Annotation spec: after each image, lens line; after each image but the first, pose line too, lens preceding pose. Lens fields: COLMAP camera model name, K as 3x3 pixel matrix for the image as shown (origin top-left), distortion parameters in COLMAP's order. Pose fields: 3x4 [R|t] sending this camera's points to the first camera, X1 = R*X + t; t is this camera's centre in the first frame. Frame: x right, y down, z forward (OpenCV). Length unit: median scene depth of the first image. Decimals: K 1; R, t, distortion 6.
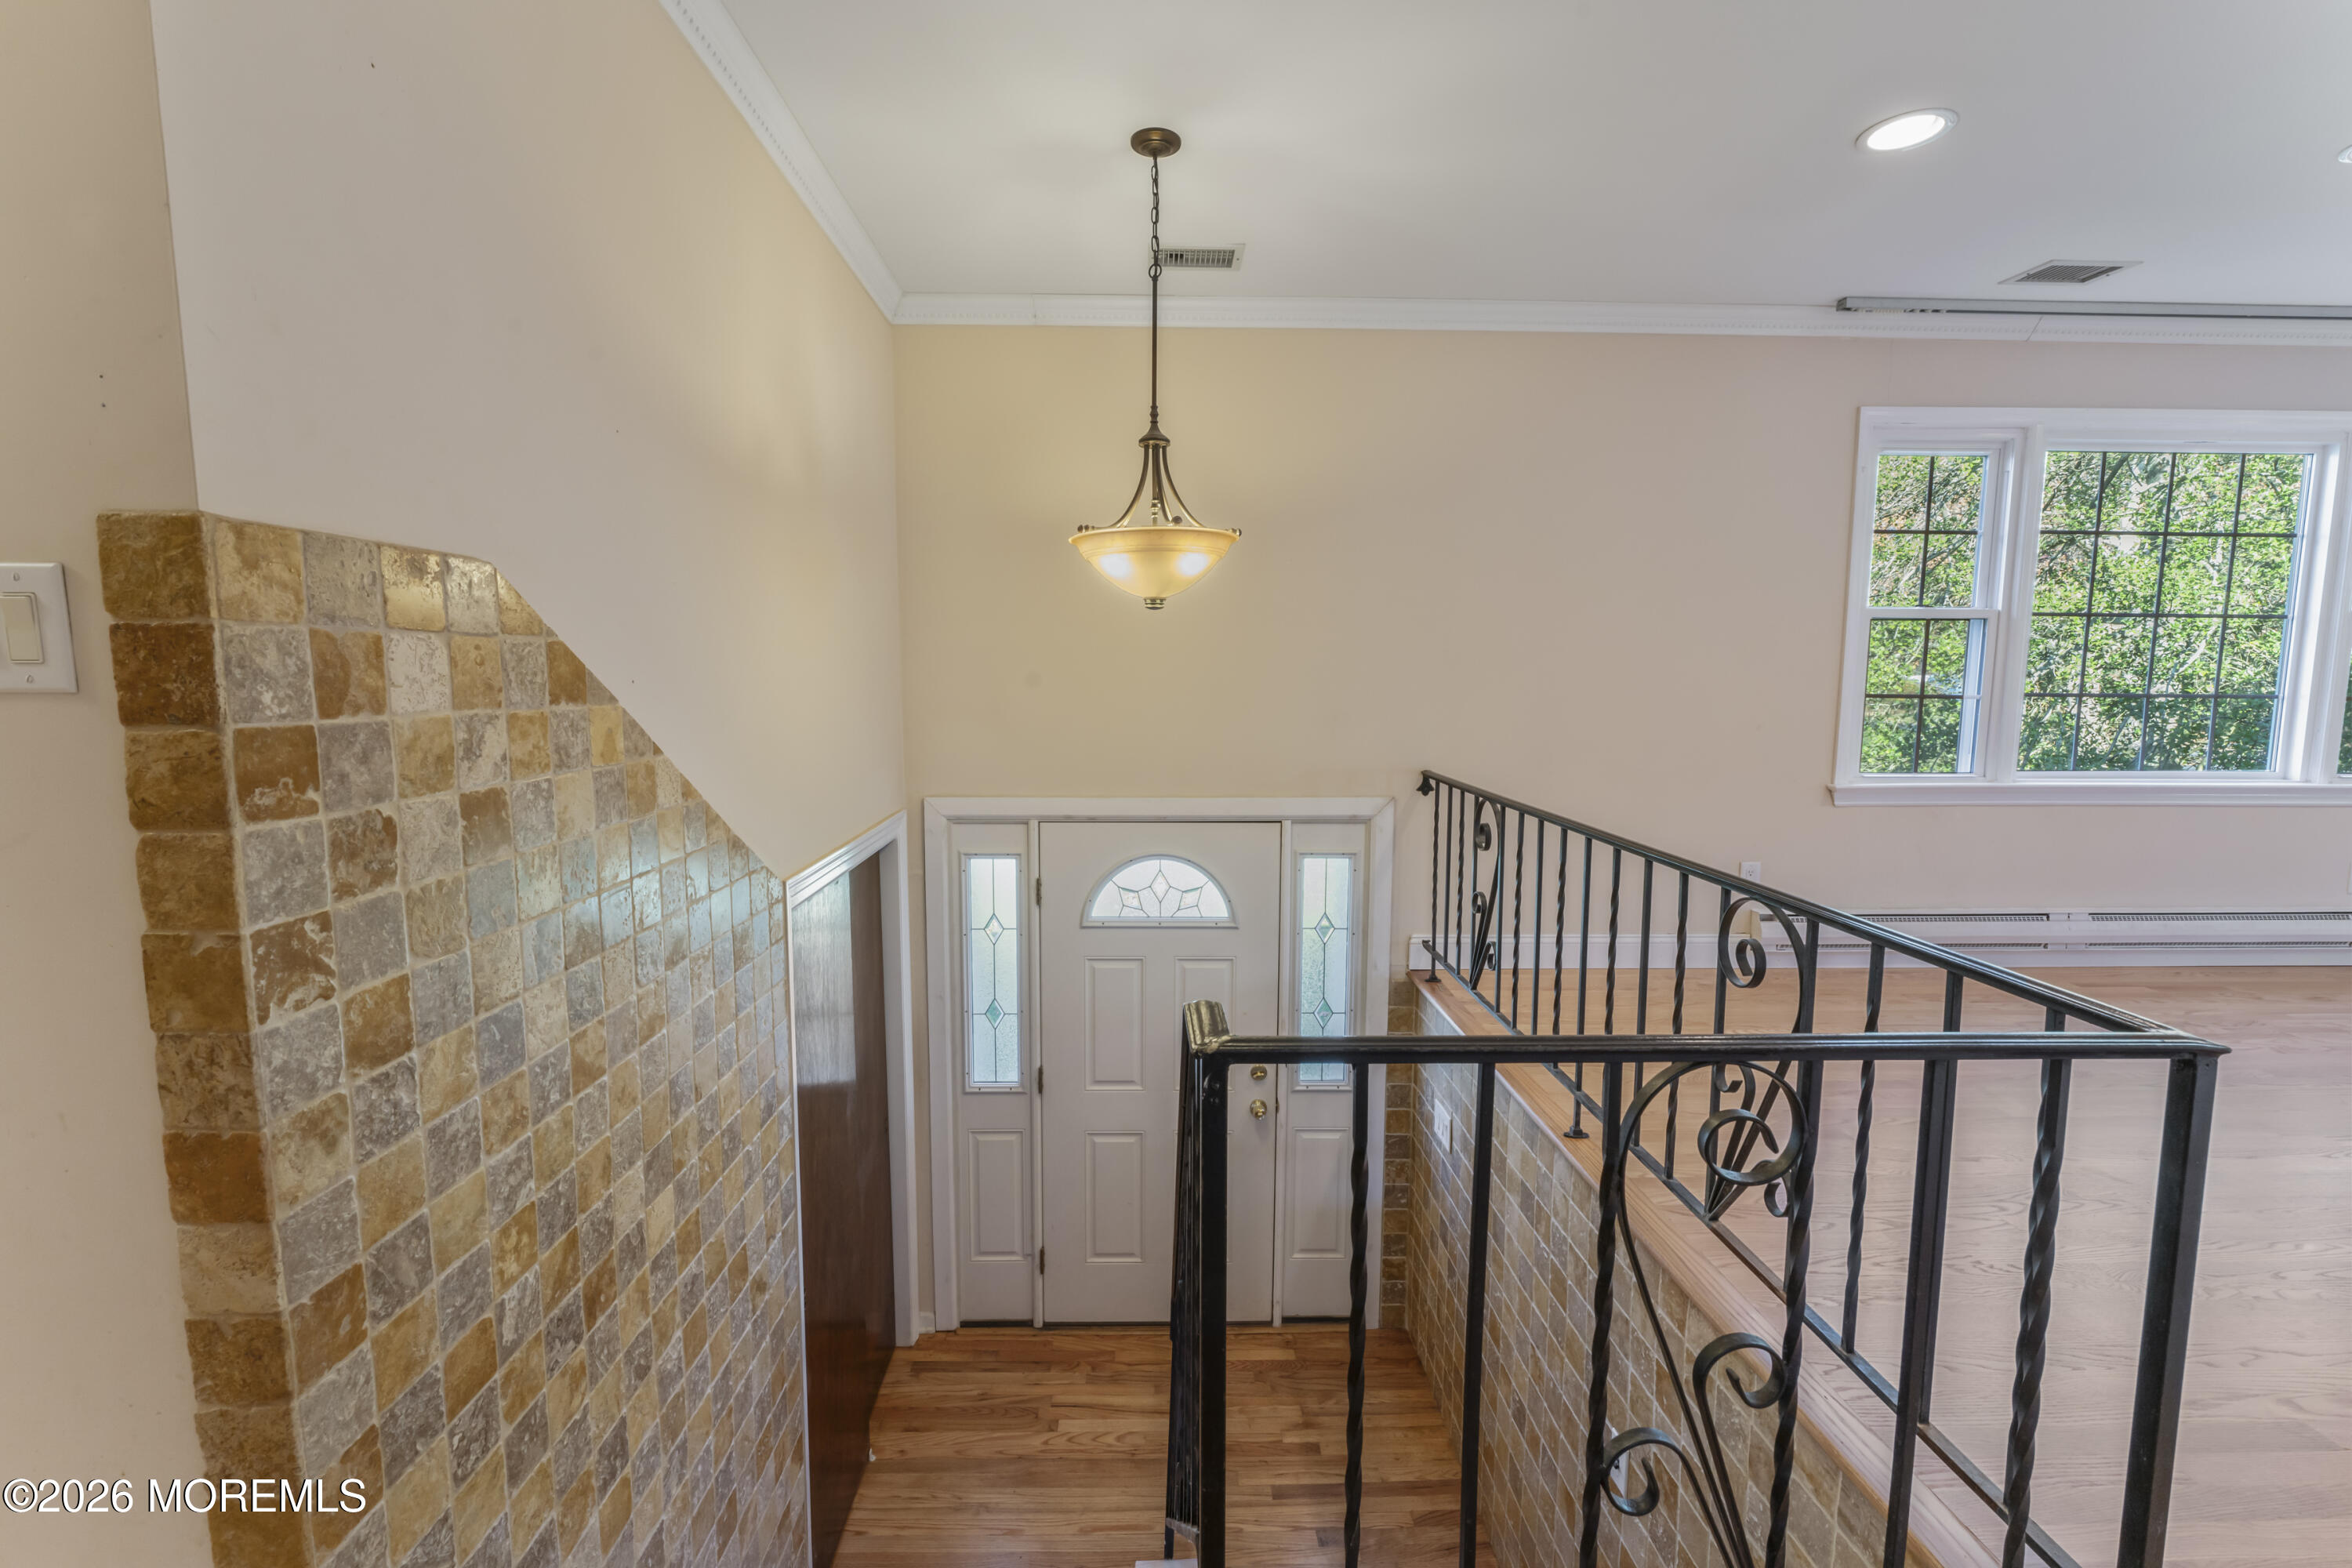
lens RADIAL K [[974.9, 0, 1168.4], [0, 974.9, 777.7], [0, 0, 1]] dist [-0.002567, -0.000259]
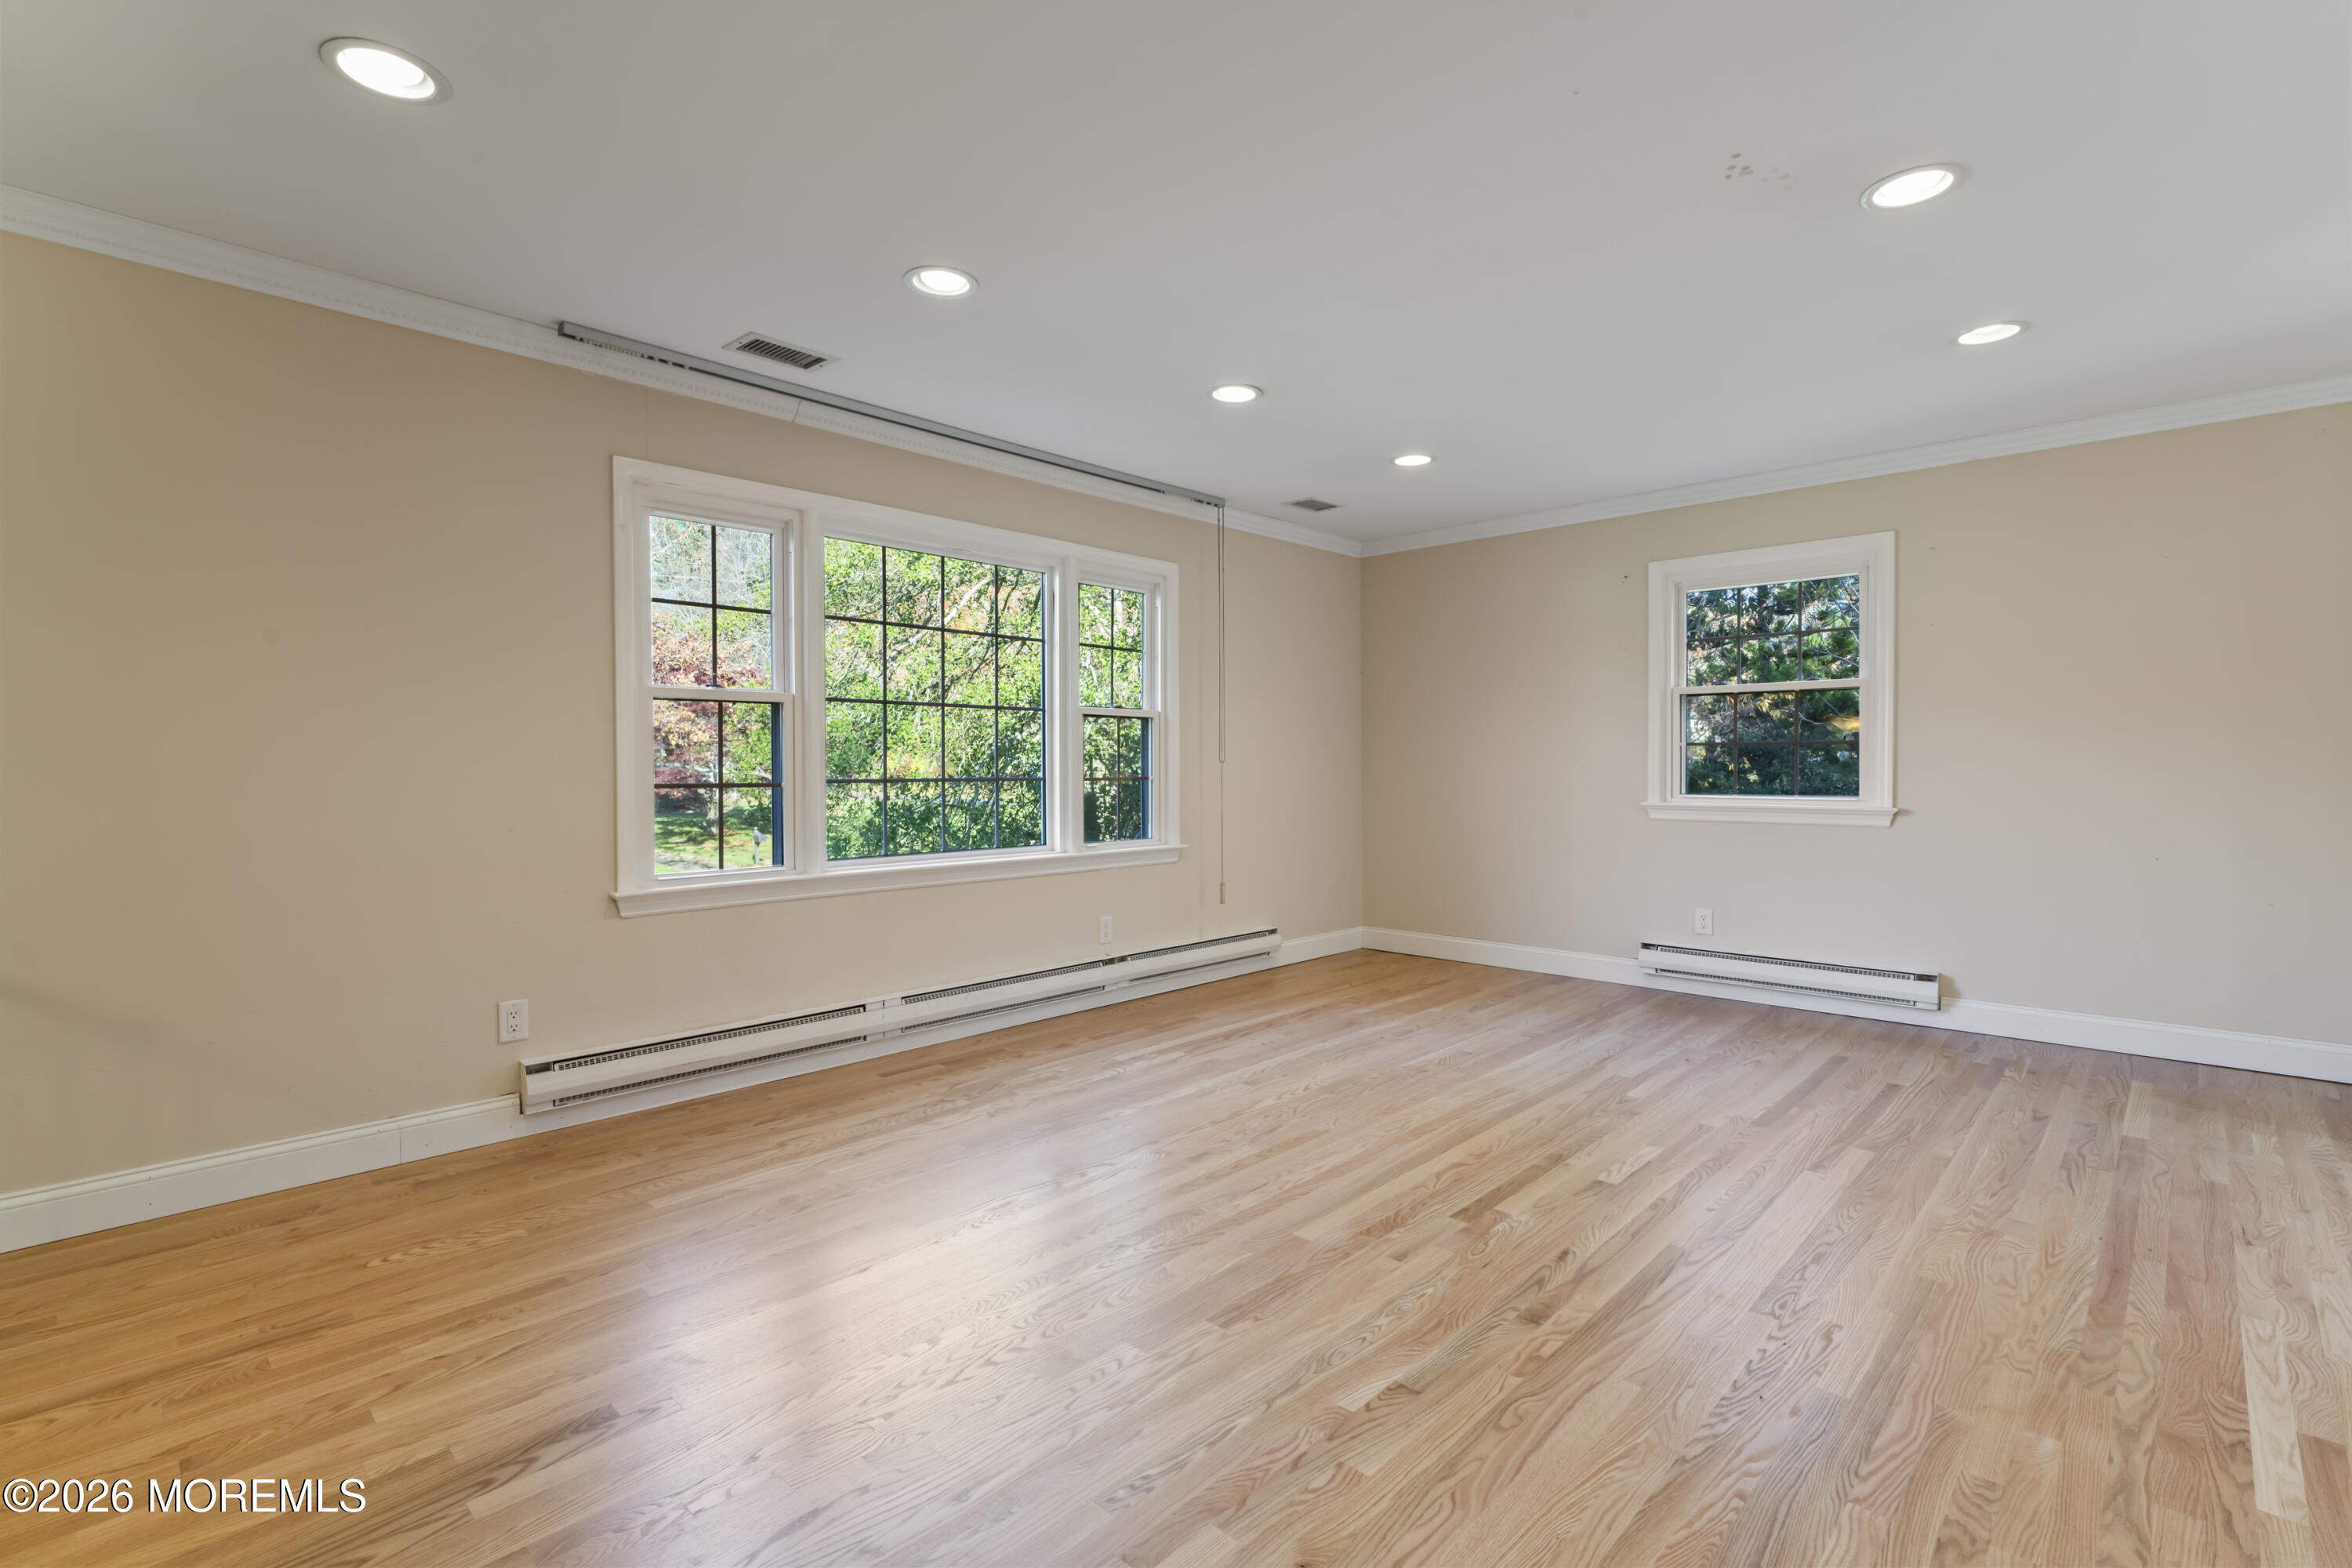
lens RADIAL K [[1070.6, 0, 1170.3], [0, 1070.6, 778.1], [0, 0, 1]] dist [-0.003500, -0.000385]
pose [[0.707587, -0.014708, 0.706473, 0.414115], [0.075192, 0.995674, -0.054581, -0.005873], [-0.702614, 0.091742, 0.705632, 0.005743]]
